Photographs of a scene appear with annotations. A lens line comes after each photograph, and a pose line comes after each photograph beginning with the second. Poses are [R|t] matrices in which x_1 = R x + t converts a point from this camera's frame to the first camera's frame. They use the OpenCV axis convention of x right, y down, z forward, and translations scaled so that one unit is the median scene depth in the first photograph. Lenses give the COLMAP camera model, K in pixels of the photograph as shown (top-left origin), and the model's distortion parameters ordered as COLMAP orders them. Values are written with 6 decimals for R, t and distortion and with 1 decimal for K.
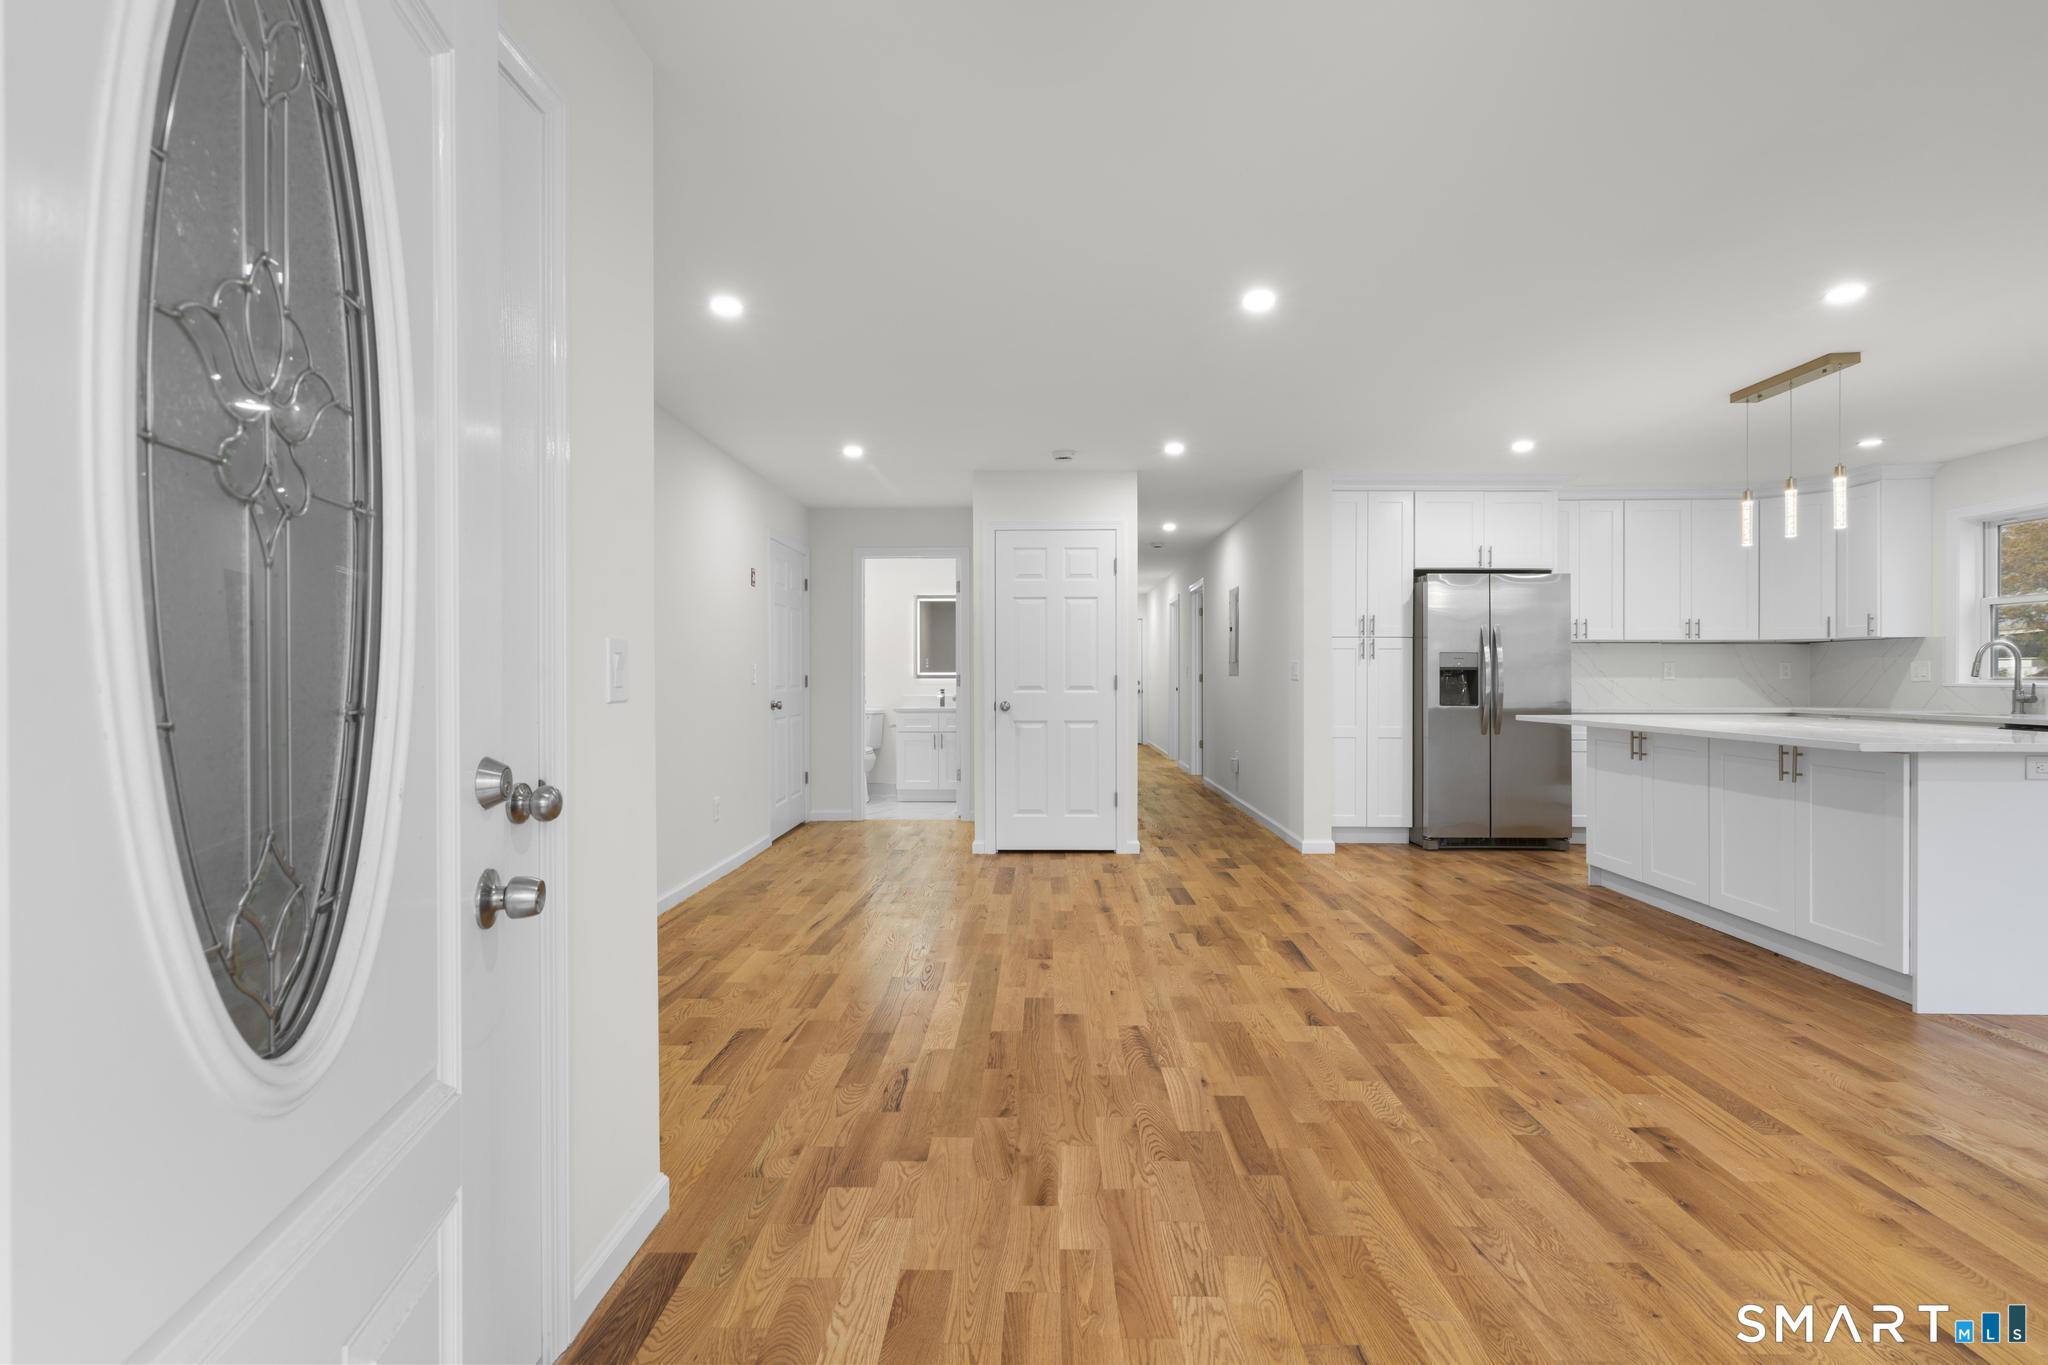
lens RADIAL K [[921.7, 0, 1020.9], [0, 921.7, 676.0], [0, 0, 1]] dist [-0.004699, 0.002686]
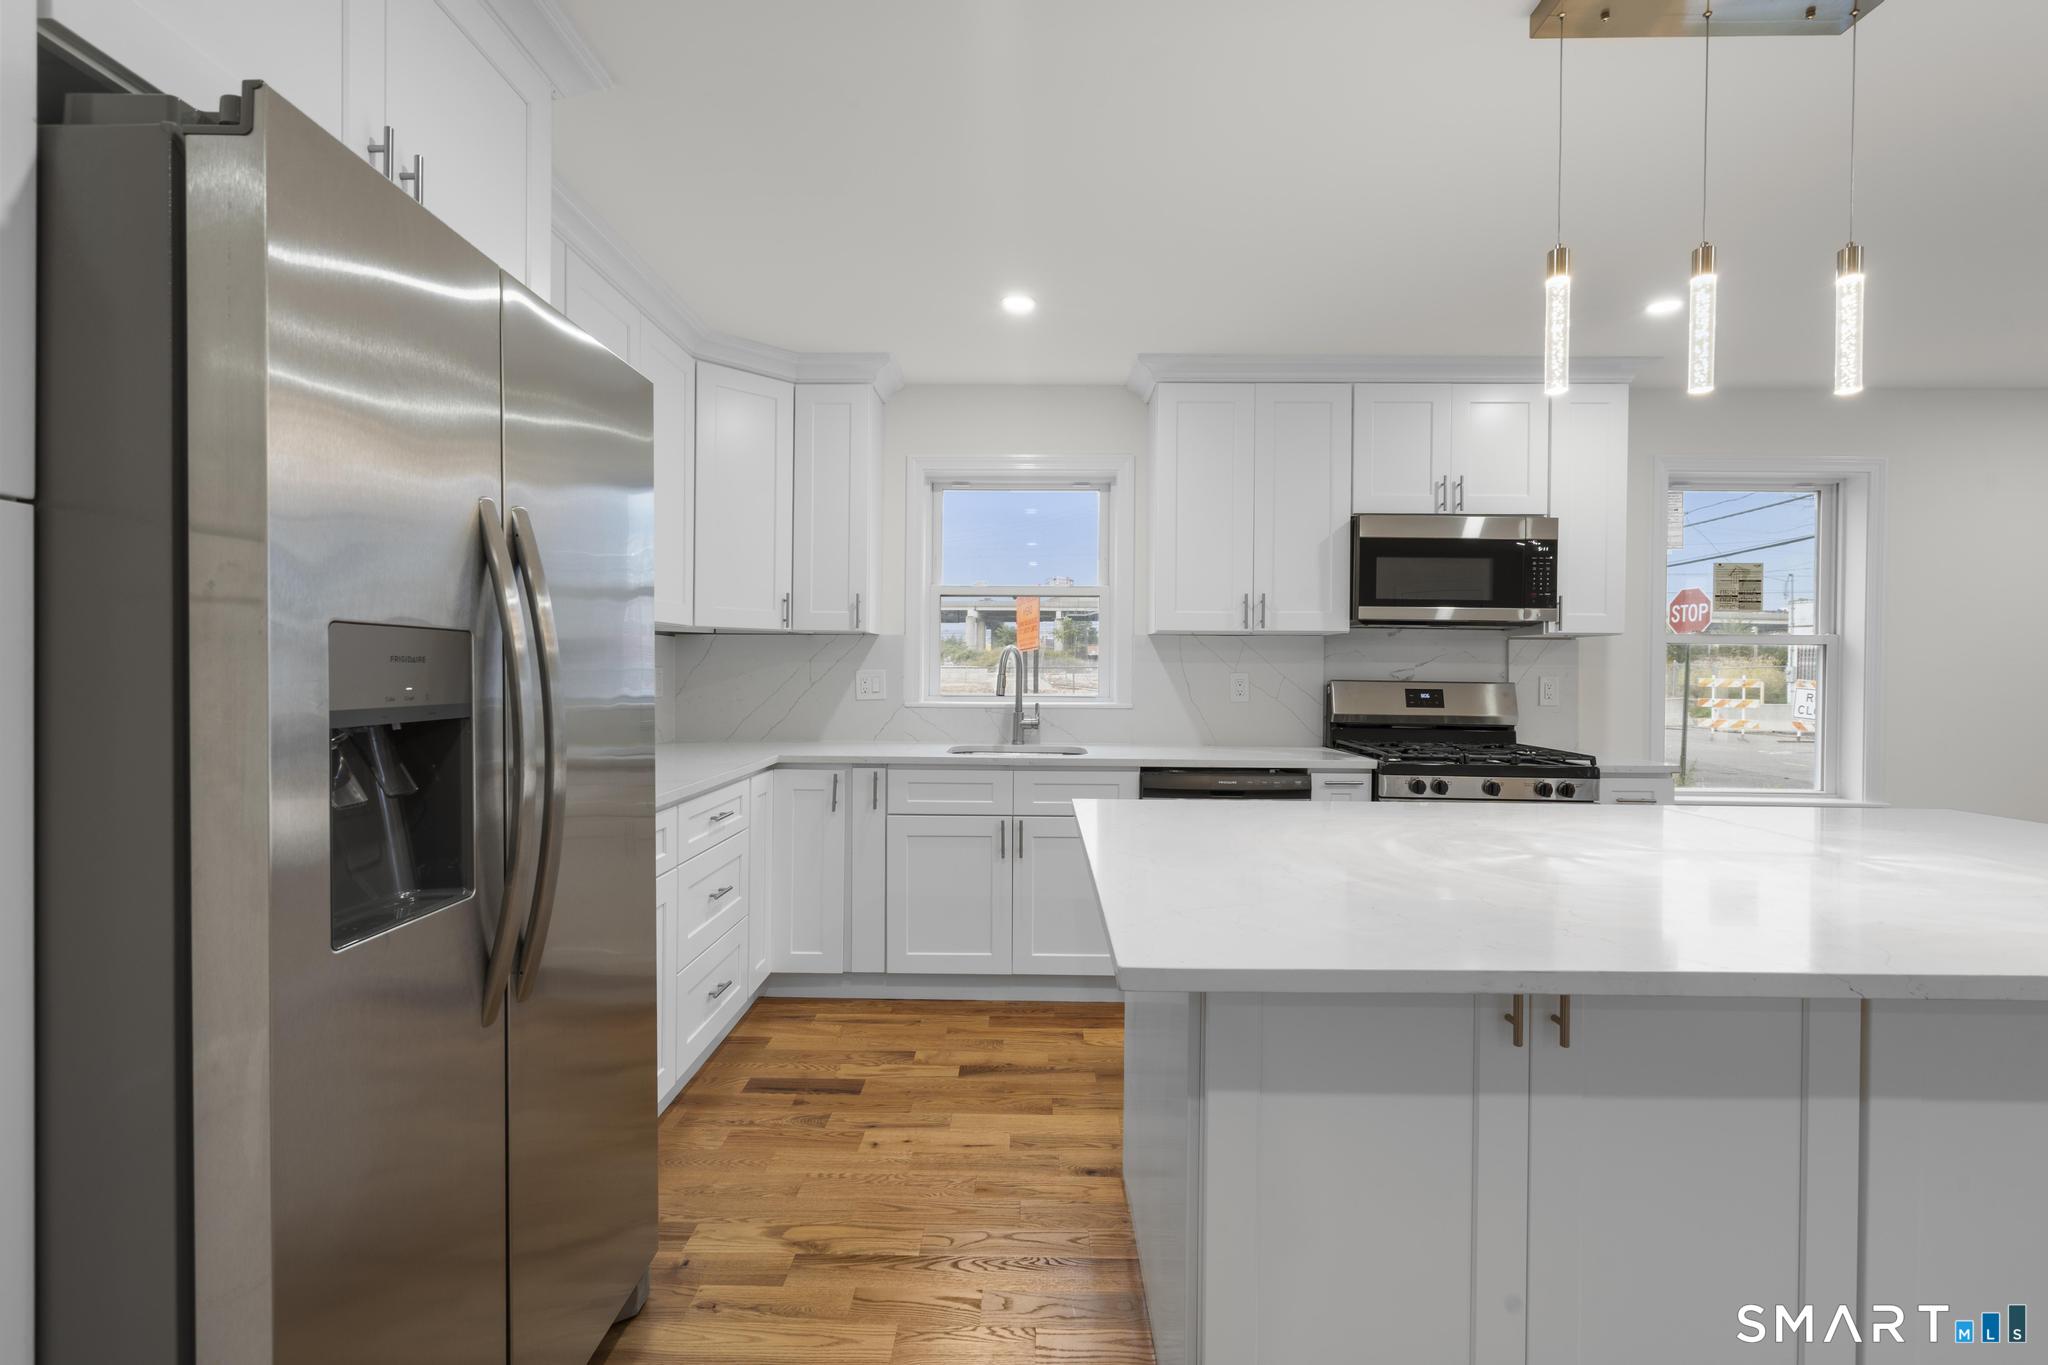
lens RADIAL K [[921.7, 0, 1021.6], [0, 921.7, 673.0], [0, 0, 1]] dist [-0.004699, 0.002686]
pose [[-0.010768, -0.006272, 0.999922, 0.340033], [-0.008526, 0.999945, 0.006180, -0.021622], [-0.999906, -0.008459, -0.010821, 1.023881]]
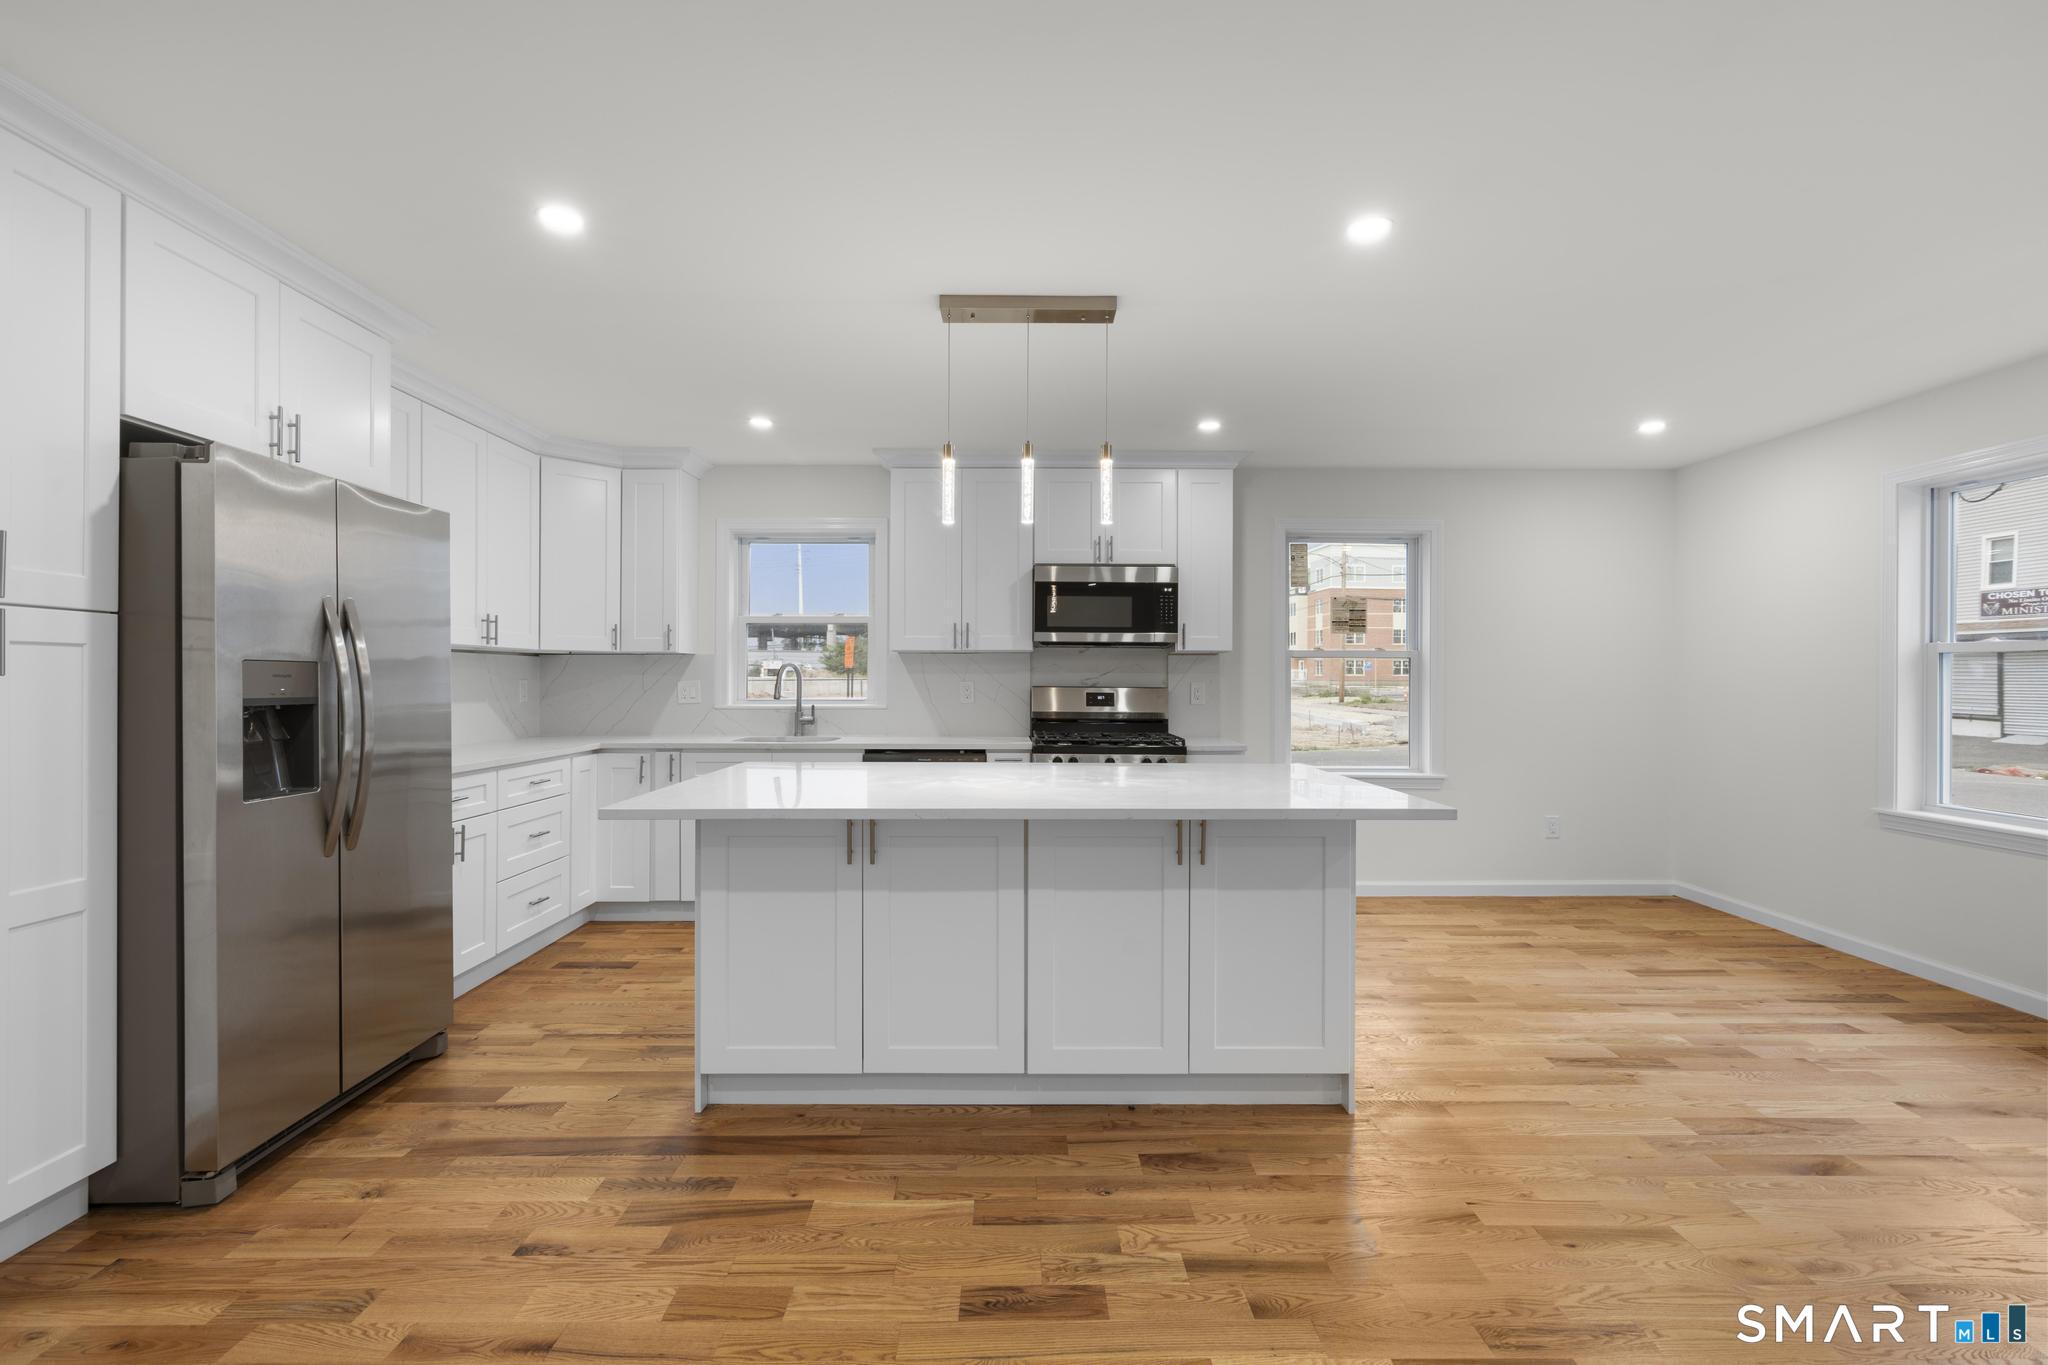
lens RADIAL K [[921.7, 0, 1021.1], [0, 921.7, 676.9], [0, 0, 1]] dist [-0.004699, 0.002686]
pose [[-0.036643, 0.002041, 0.999326, 0.080462], [-0.002614, 0.999994, -0.002138, -0.021592], [-0.999325, -0.002690, -0.036637, 0.810912]]
